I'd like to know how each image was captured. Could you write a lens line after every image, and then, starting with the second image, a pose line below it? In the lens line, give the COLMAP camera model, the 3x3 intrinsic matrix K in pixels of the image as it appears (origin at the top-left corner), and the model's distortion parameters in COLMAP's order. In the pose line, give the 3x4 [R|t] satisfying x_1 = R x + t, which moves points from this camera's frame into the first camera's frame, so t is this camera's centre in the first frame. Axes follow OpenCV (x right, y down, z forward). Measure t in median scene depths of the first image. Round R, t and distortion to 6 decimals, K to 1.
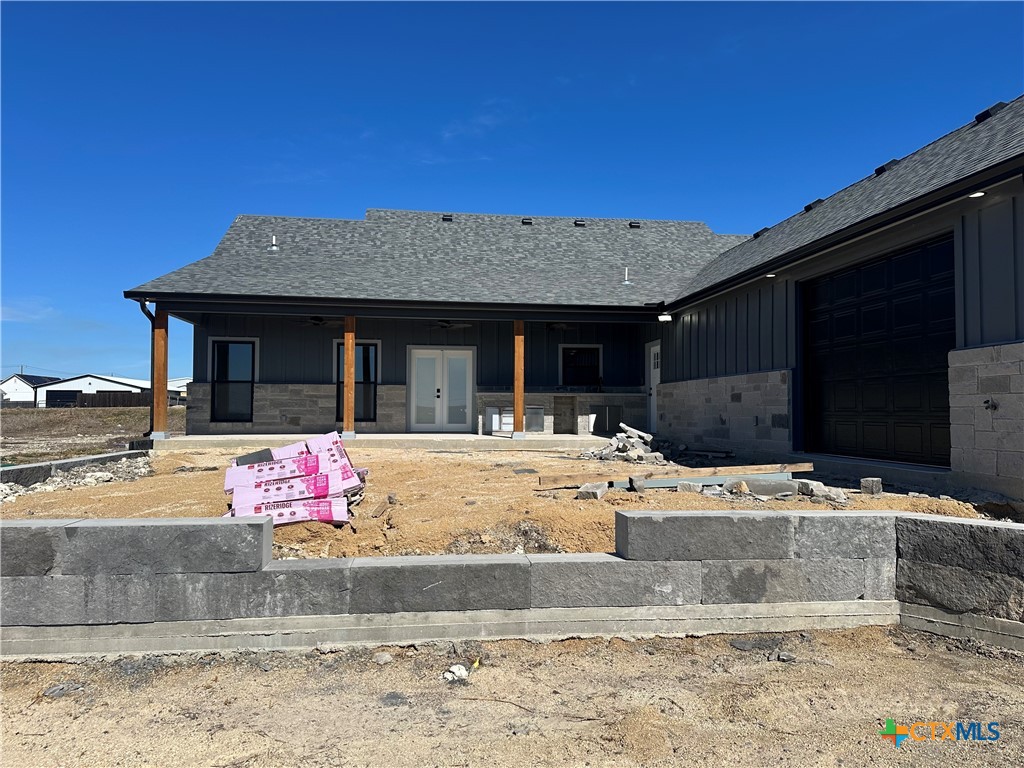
lens RADIAL K [[718.7, 0, 512.0], [0, 718.7, 384.0], [0, 0, 1]] dist [0.035192, -0.002479]
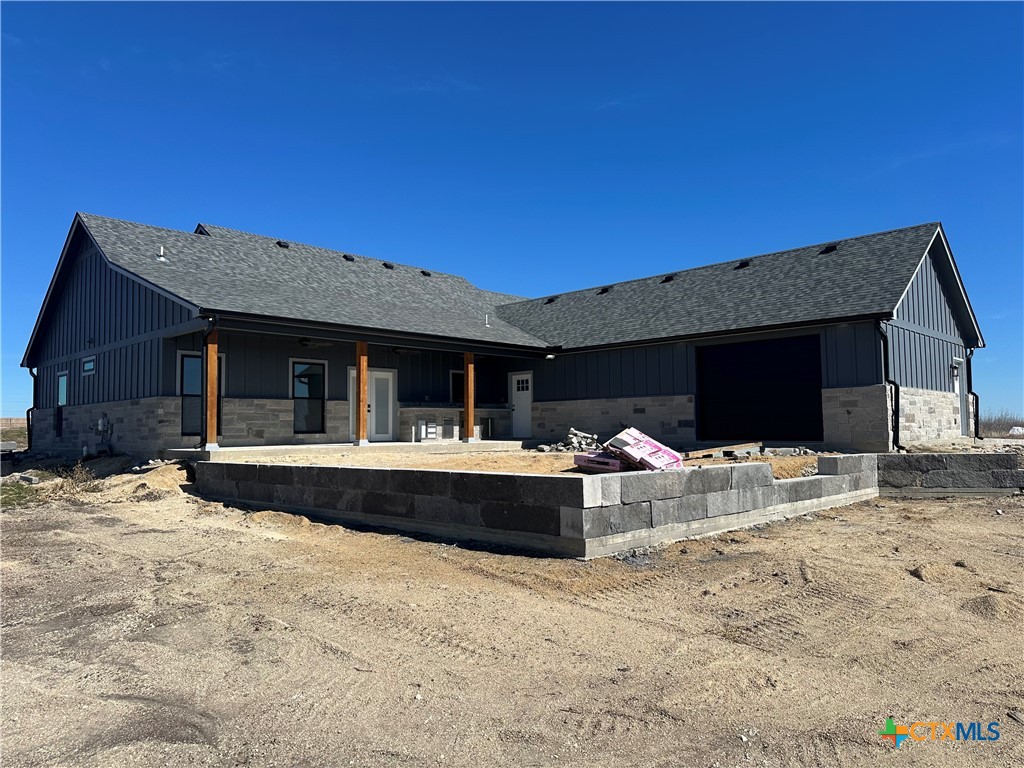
lens RADIAL K [[718.7, 0, 512.0], [0, 718.7, 384.0], [0, 0, 1]] dist [0.035192, -0.002479]
pose [[0.781200, 0.025344, 0.623766, -0.681155], [-0.008723, 0.999521, -0.029687, 0.006498], [-0.624220, 0.017750, 0.781047, -0.067013]]
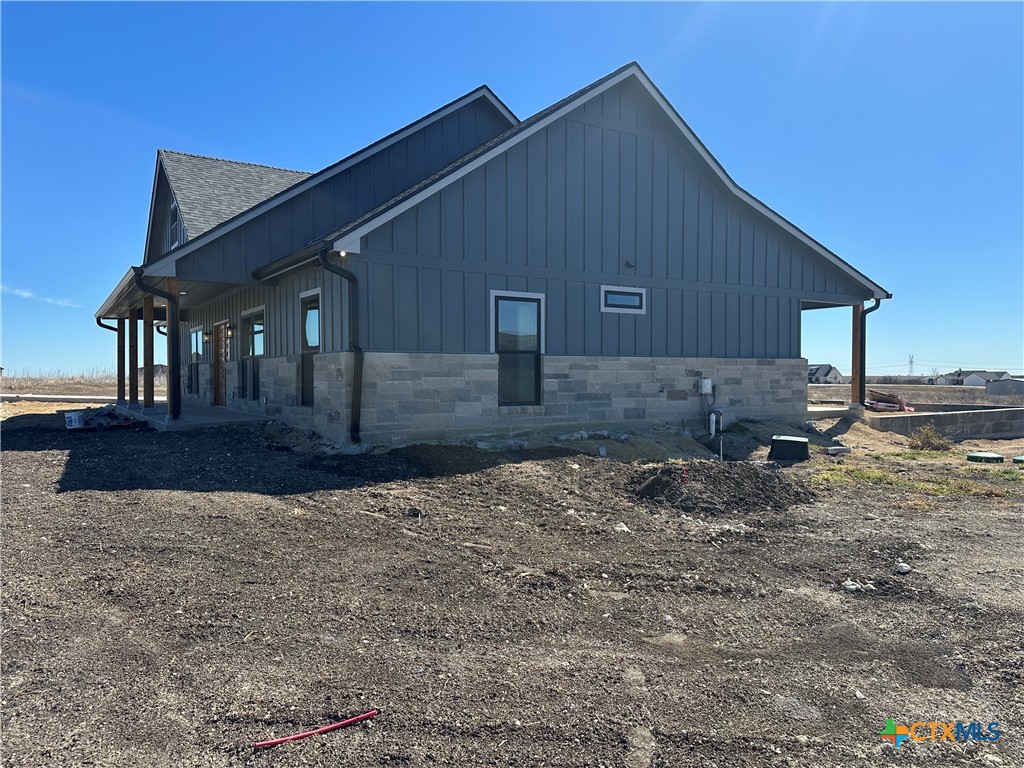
lens RADIAL K [[718.7, 0, 512.0], [0, 718.7, 384.0], [0, 0, 1]] dist [0.035192, -0.002479]
pose [[-0.427321, -0.008418, 0.904061, -1.062148], [-0.034633, 0.999375, -0.007065, 0.043161], [-0.903436, -0.034330, -0.427346, 1.378310]]
